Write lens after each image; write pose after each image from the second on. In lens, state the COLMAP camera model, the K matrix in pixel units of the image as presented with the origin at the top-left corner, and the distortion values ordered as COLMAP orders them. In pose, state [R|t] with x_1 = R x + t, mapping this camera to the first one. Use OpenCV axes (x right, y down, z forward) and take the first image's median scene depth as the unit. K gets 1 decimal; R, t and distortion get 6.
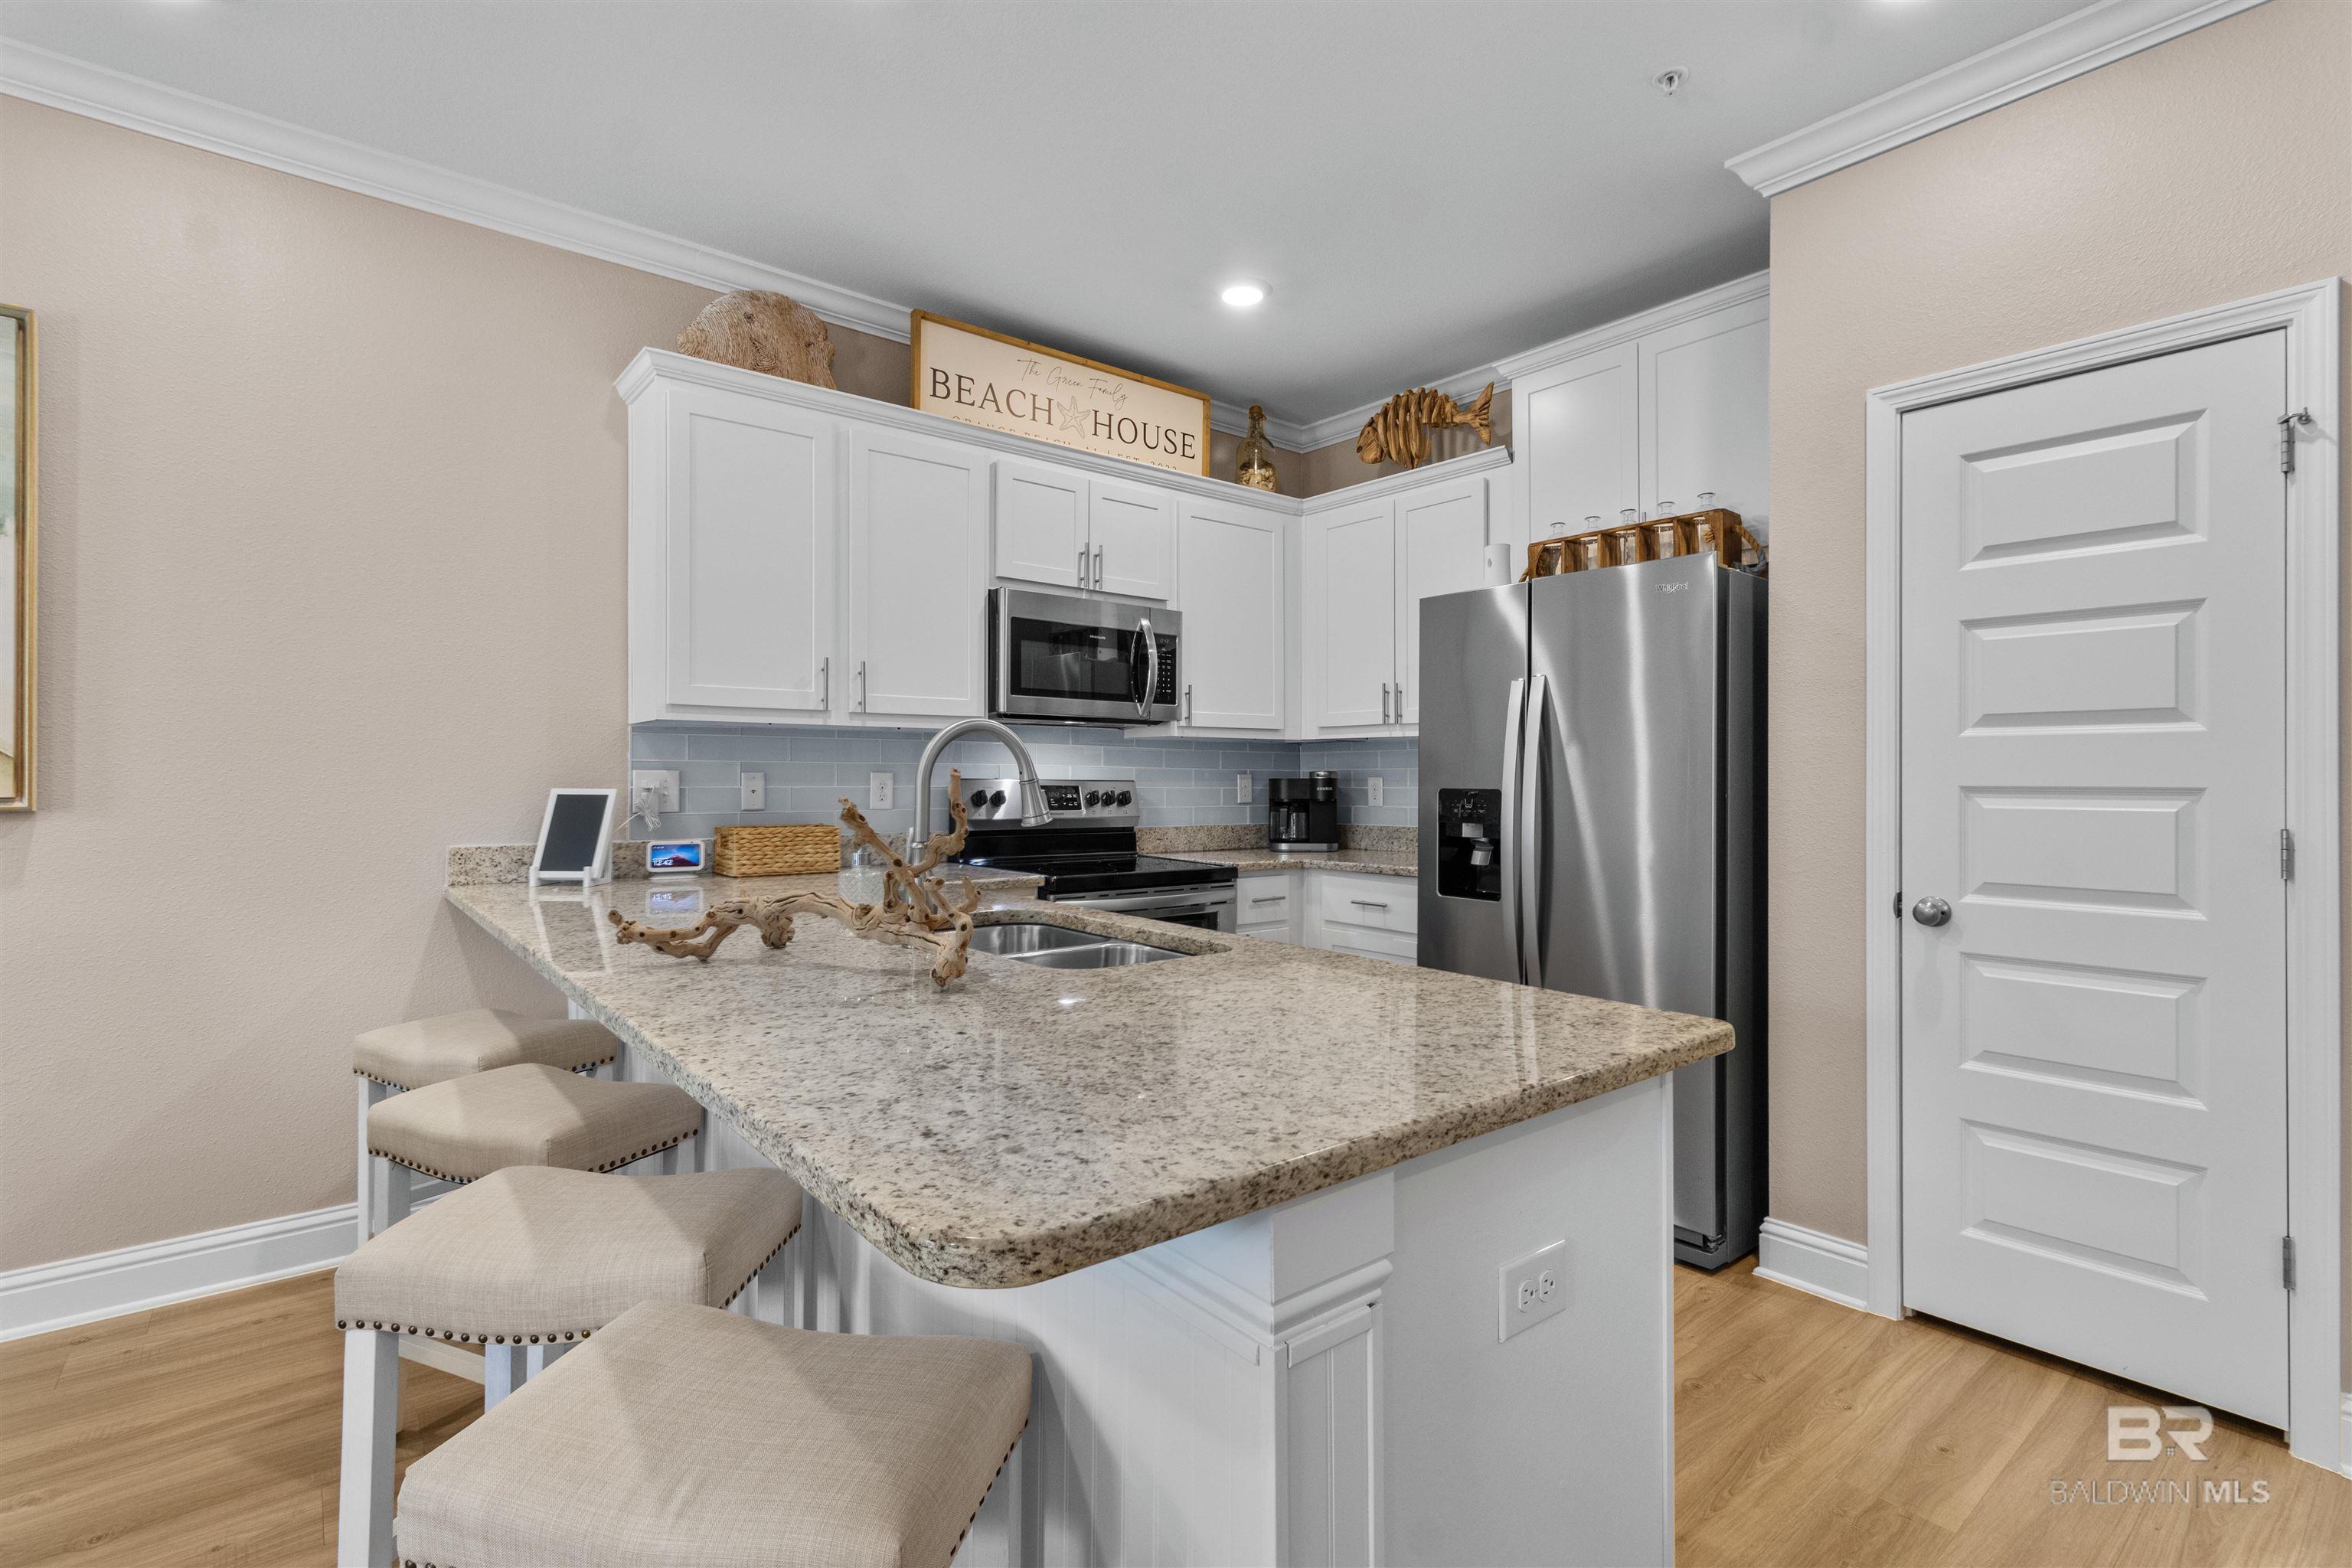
lens RADIAL K [[1093.7, 0, 1192.0], [0, 1093.7, 771.9], [0, 0, 1]] dist [0.004480, 0.001101]
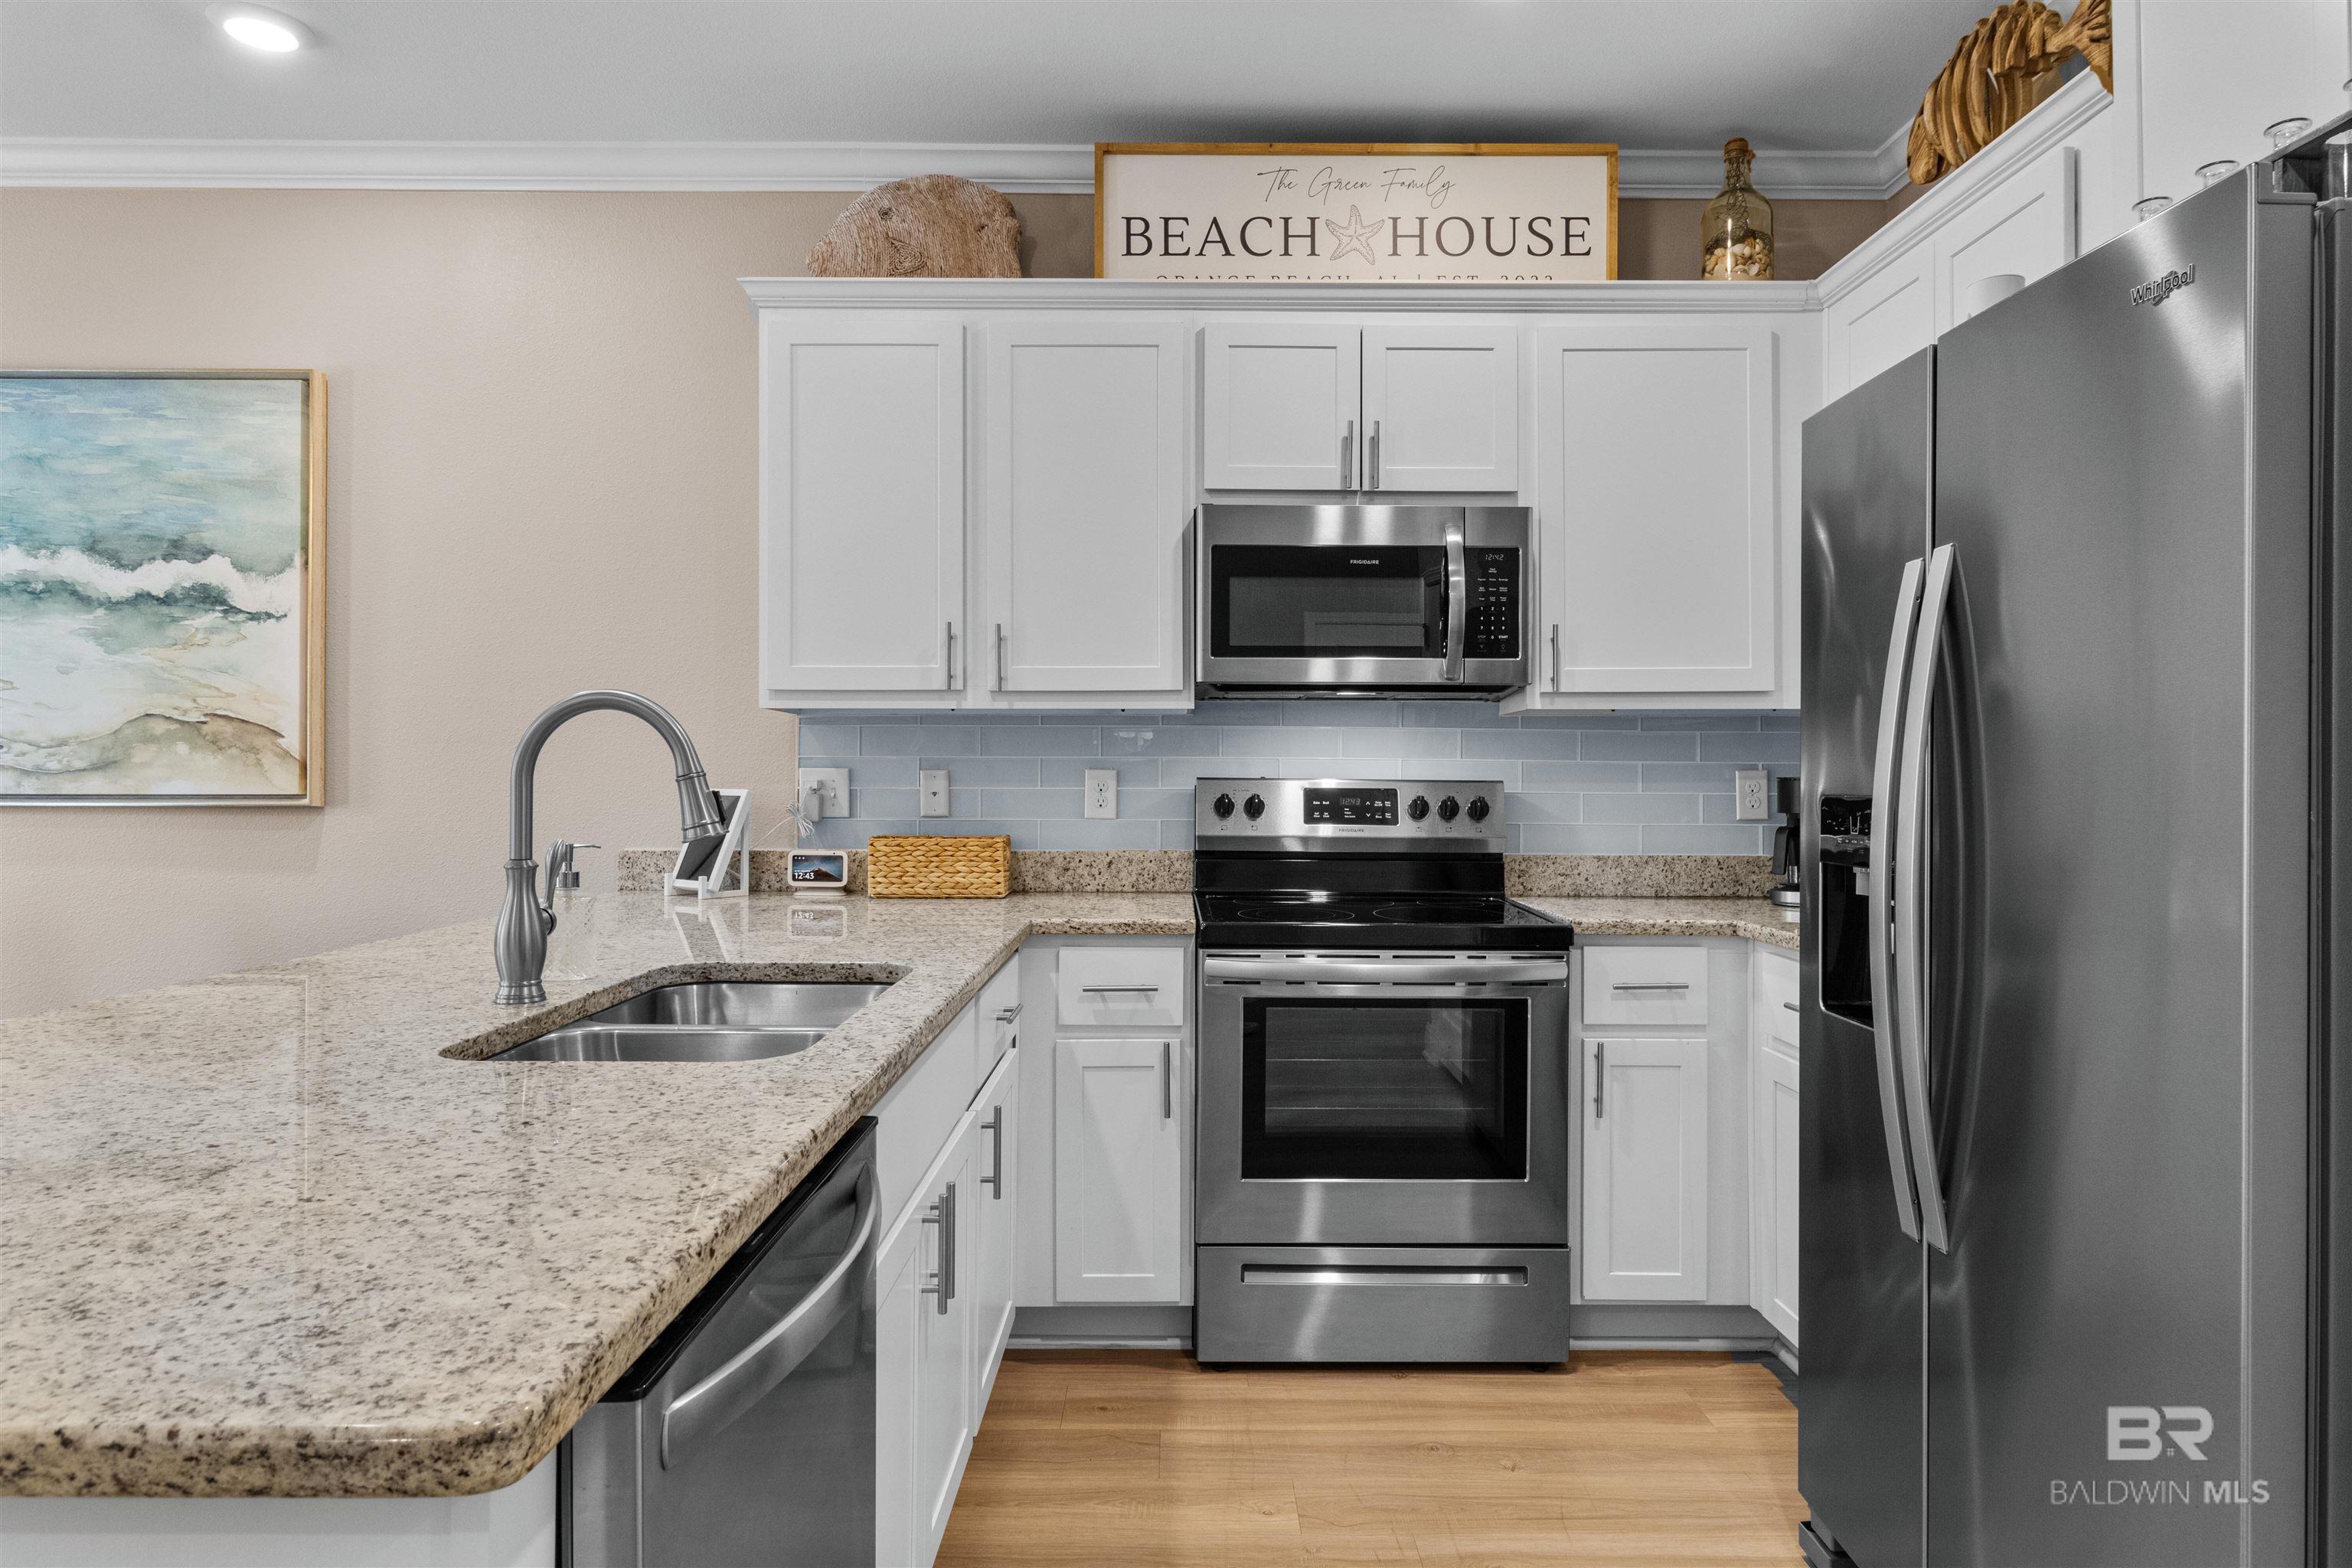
lens RADIAL K [[1393.6, 0, 1185.8], [0, 1393.6, 770.6], [0, 0, 1]] dist [0.007177, -0.000527]
pose [[0.773448, -0.005067, -0.633839, 0.384576], [0.004165, 0.999987, -0.002912, 0.004372], [0.633846, -0.000387, 0.773459, 0.303269]]
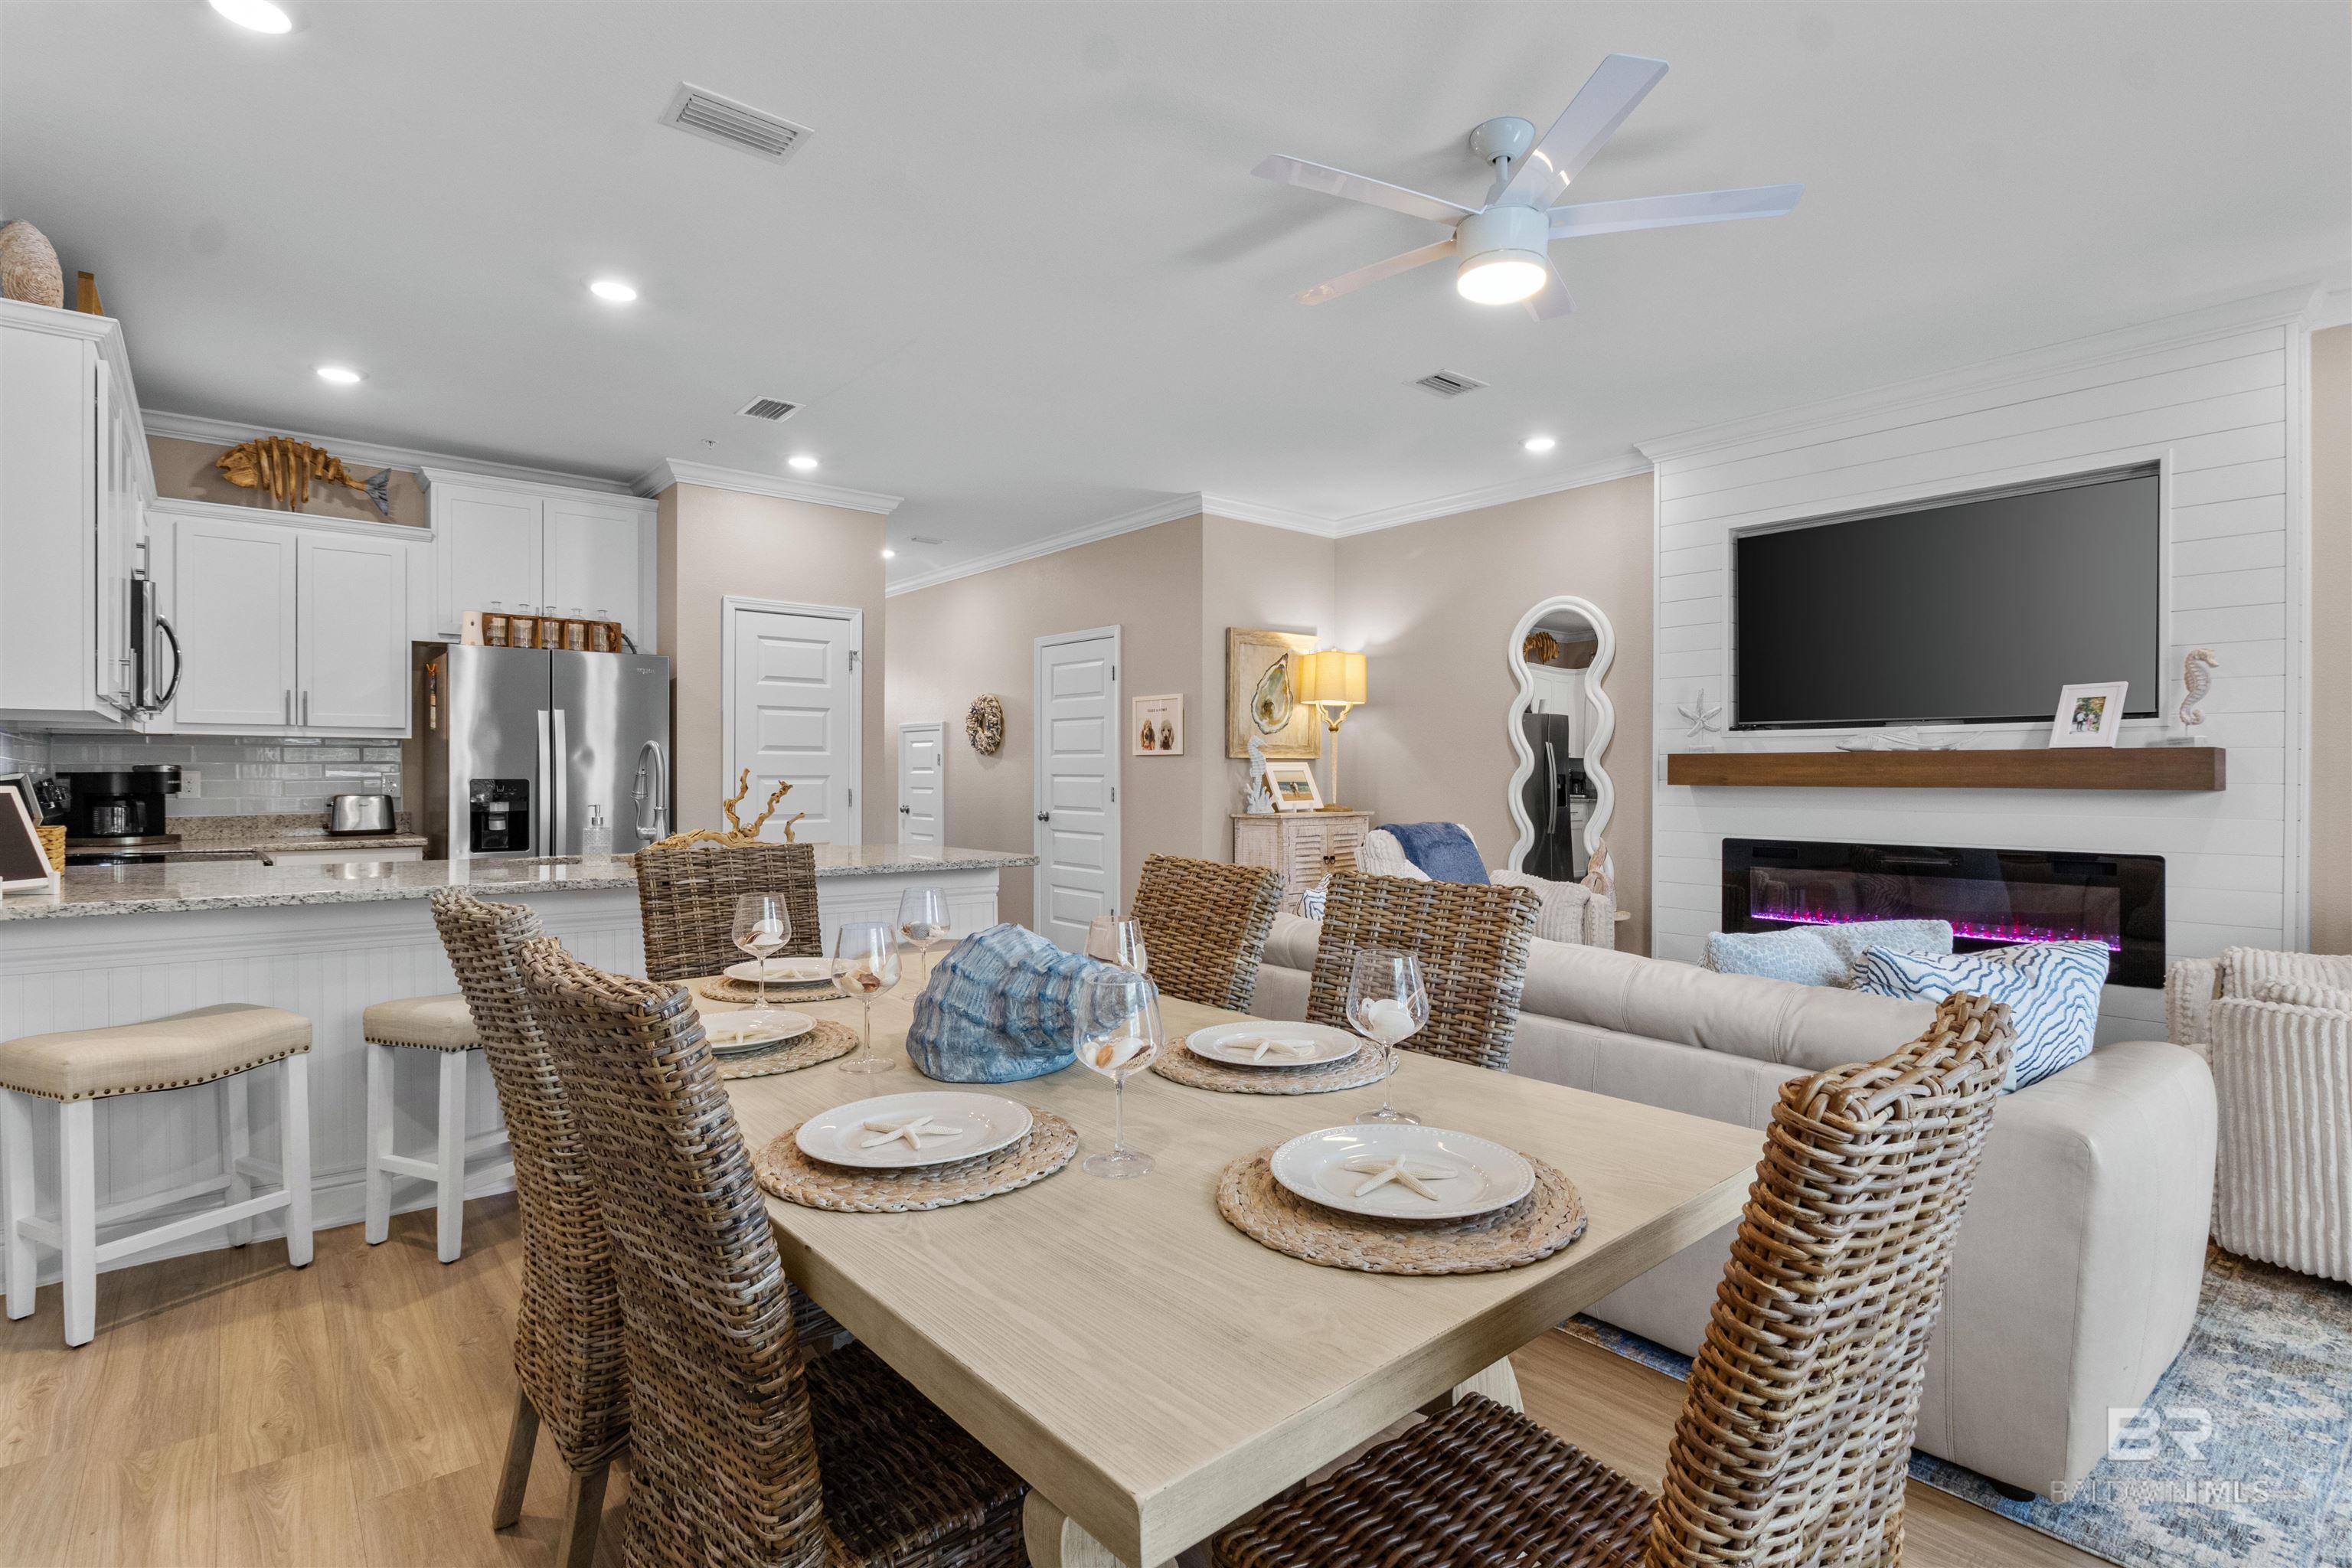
lens RADIAL K [[1094.7, 0, 1210.6], [0, 1094.7, 759.6], [0, 0, 1]] dist [0.004978, -0.001536]
pose [[-0.029581, 0.010291, 0.999509, -1.145886], [-0.007930, 0.999913, -0.010530, -0.002787], [-0.999531, -0.008237, -0.029497, 0.063659]]
